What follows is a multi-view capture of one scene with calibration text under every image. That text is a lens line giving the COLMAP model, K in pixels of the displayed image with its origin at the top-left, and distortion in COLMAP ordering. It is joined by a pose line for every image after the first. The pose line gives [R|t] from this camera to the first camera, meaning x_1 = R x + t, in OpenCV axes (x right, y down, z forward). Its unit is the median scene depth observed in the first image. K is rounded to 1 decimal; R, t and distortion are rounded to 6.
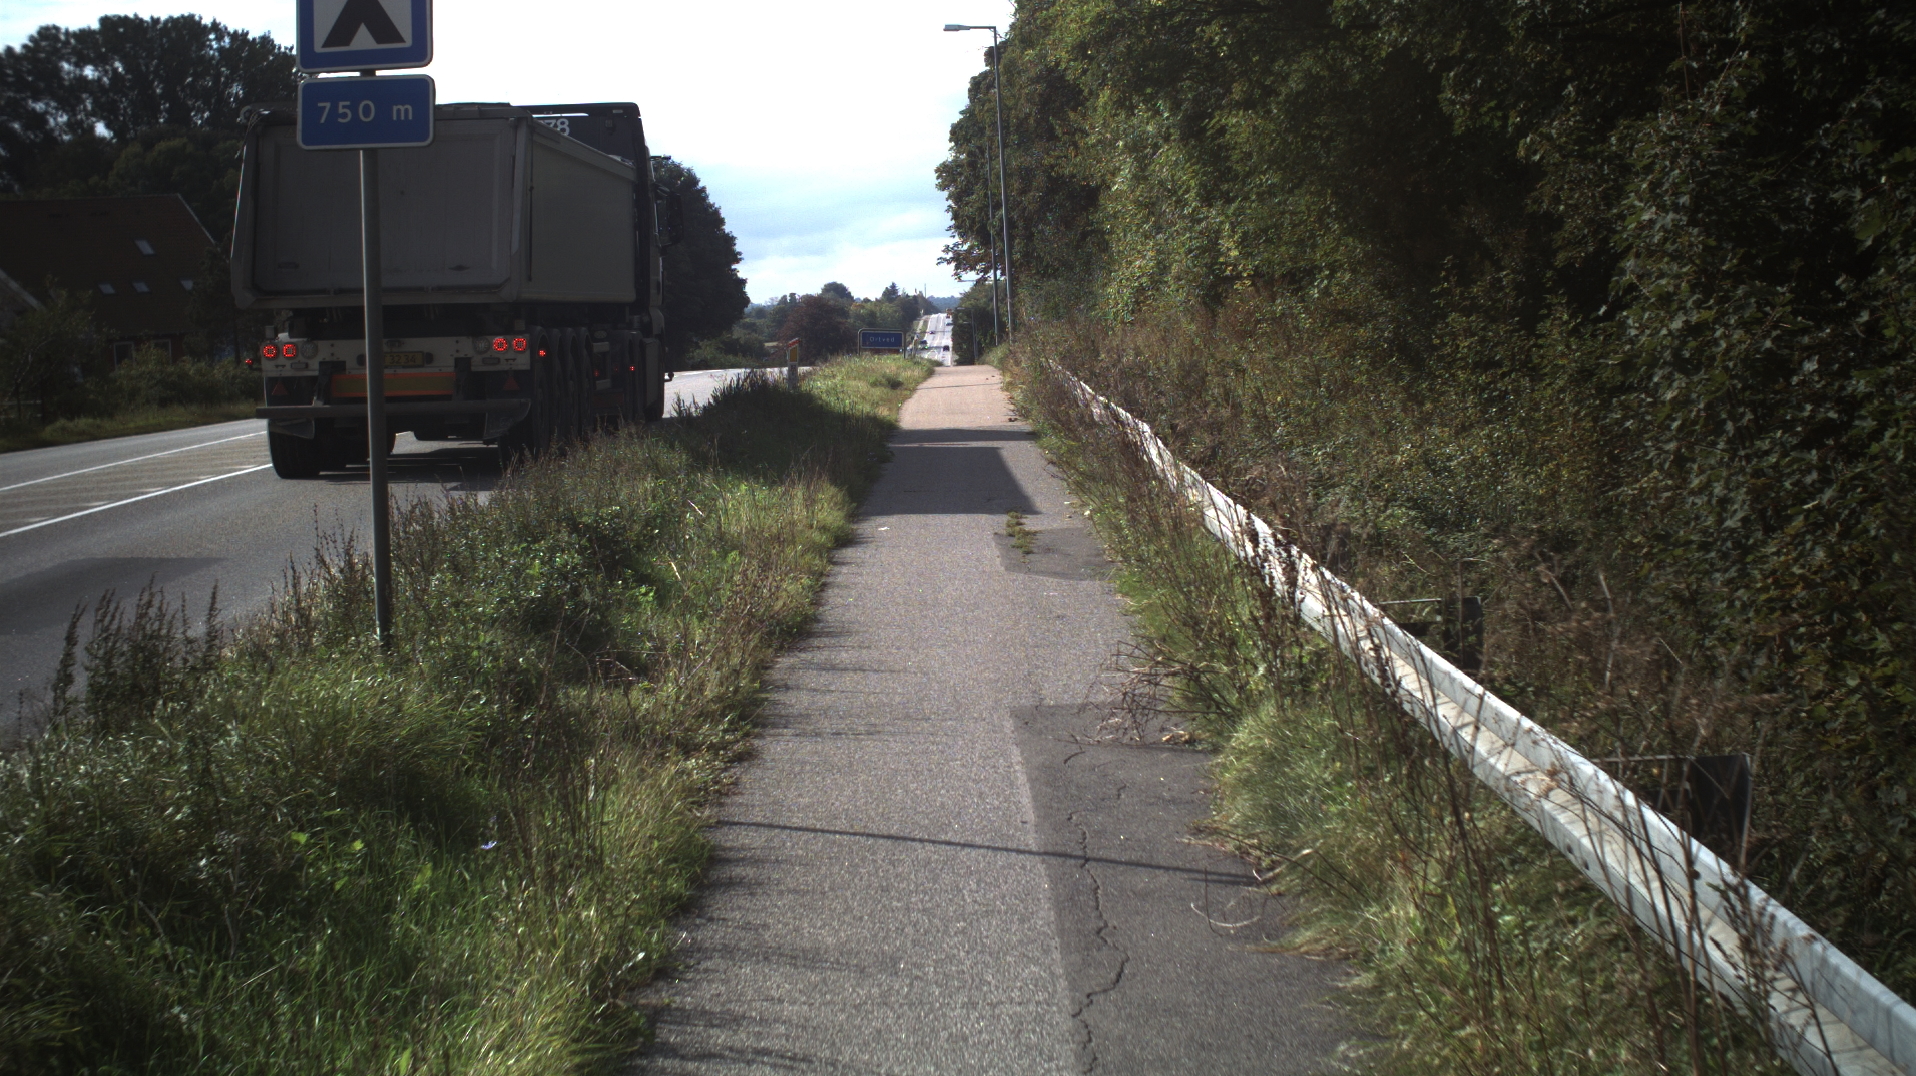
lens RADIAL K [[3243.6, 0, 951.0], [0, 3243.6, 532.2], [0, 0, 1]] dist [-0.182328, 0.000000]
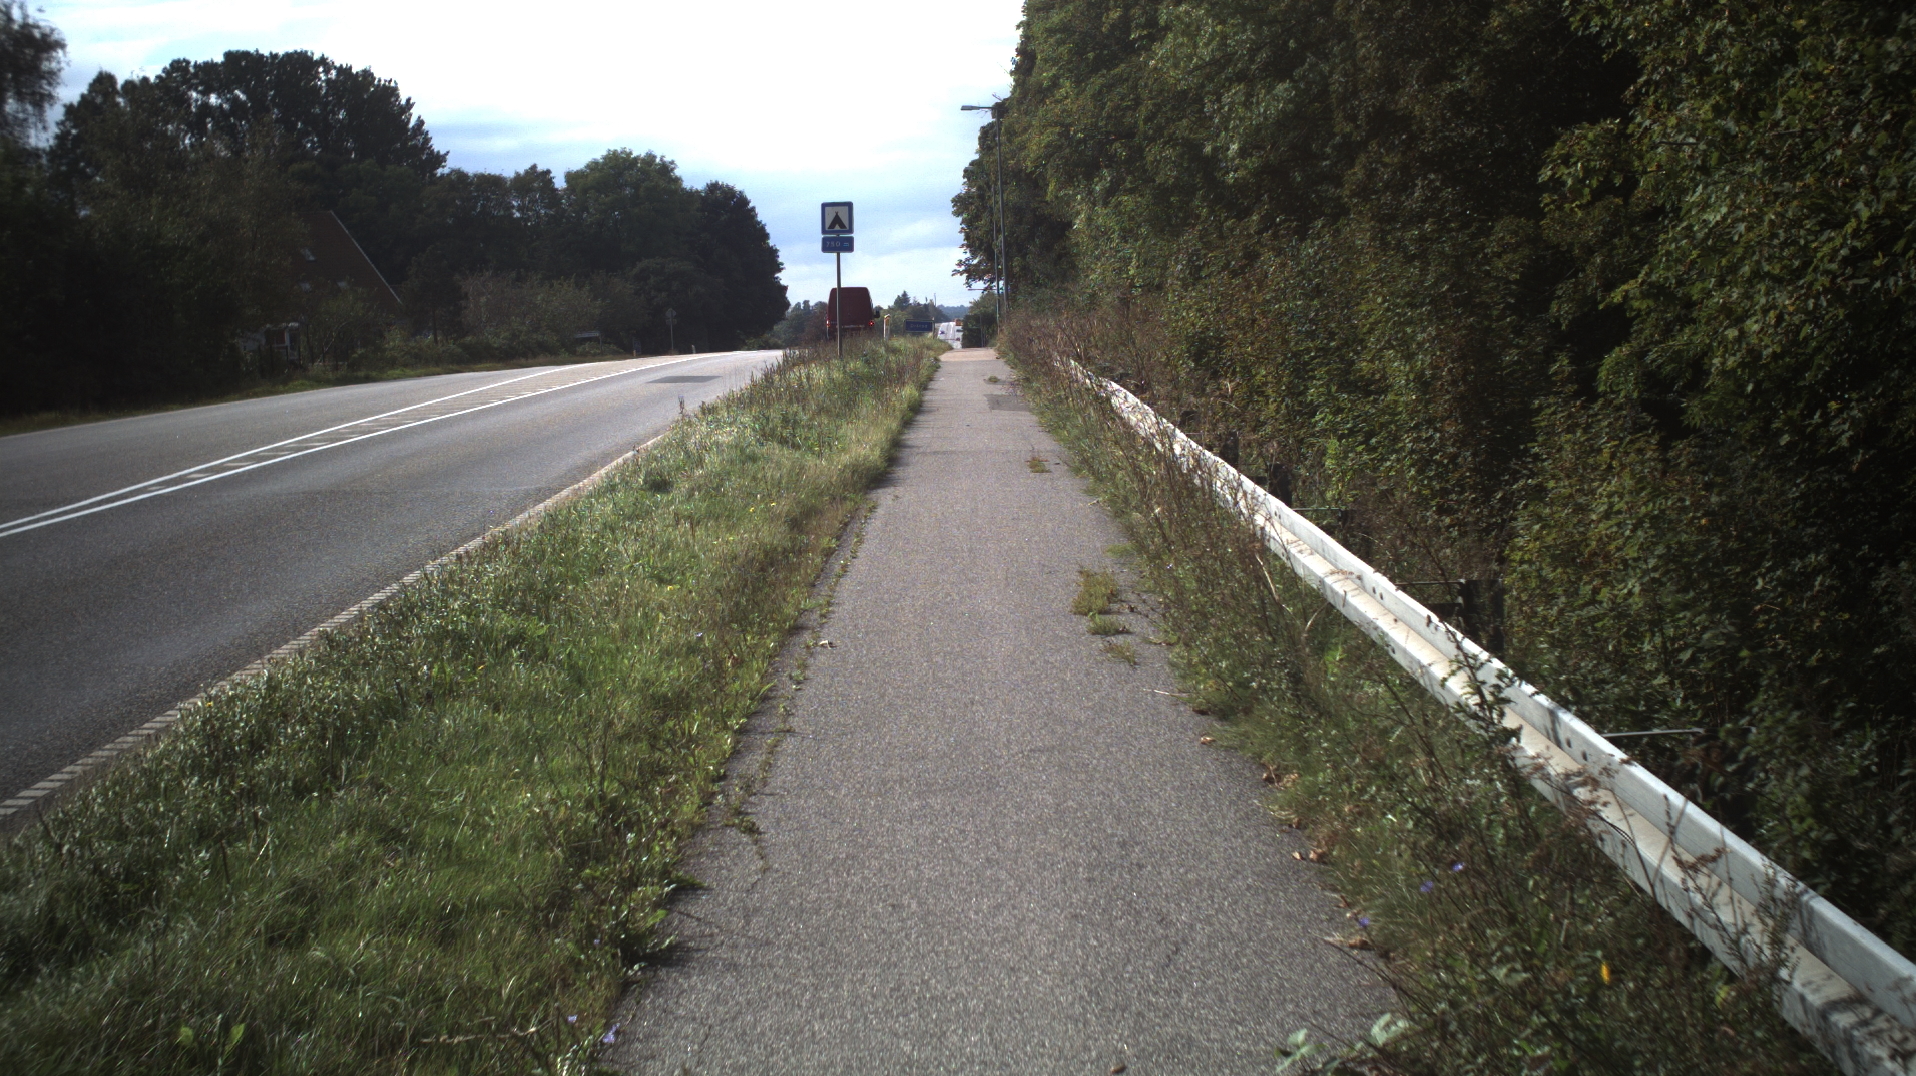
lens RADIAL K [[3243.6, 0, 957.7], [0, 3243.6, 540.8], [0, 0, 1]] dist [-0.182328, 0.000000]
pose [[0.999954, 0.009580, -0.000198, -0.001459], [-0.009580, 0.999954, -0.000215, 0.030778], [0.000196, 0.000217, 1.000000, -0.384568]]
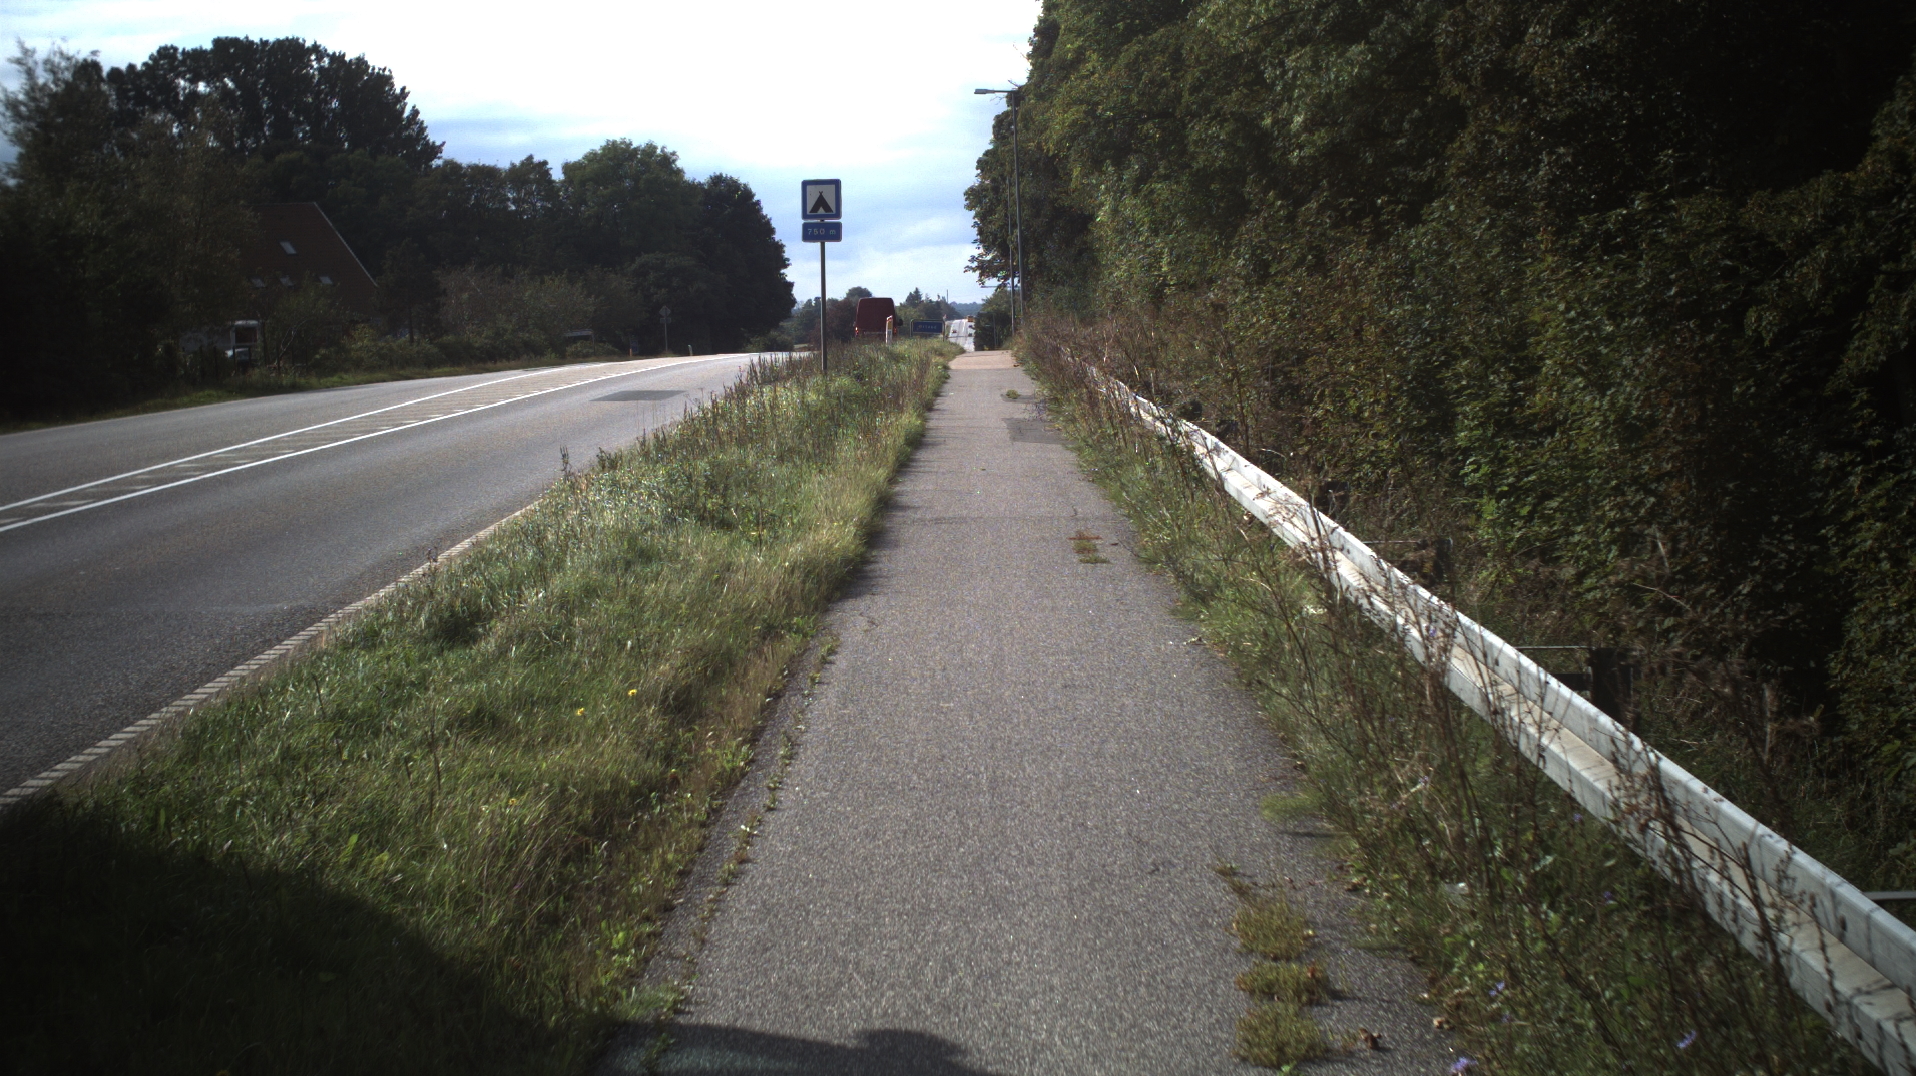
lens RADIAL K [[3243.6, 0, 956.5], [0, 3243.6, 536.4], [0, 0, 1]] dist [-0.182328, 0.000000]
pose [[0.999900, 0.013506, -0.004087, -0.001588], [-0.013508, 0.999909, -0.000583, 0.023023], [0.004078, 0.000639, 0.999991, -0.288083]]
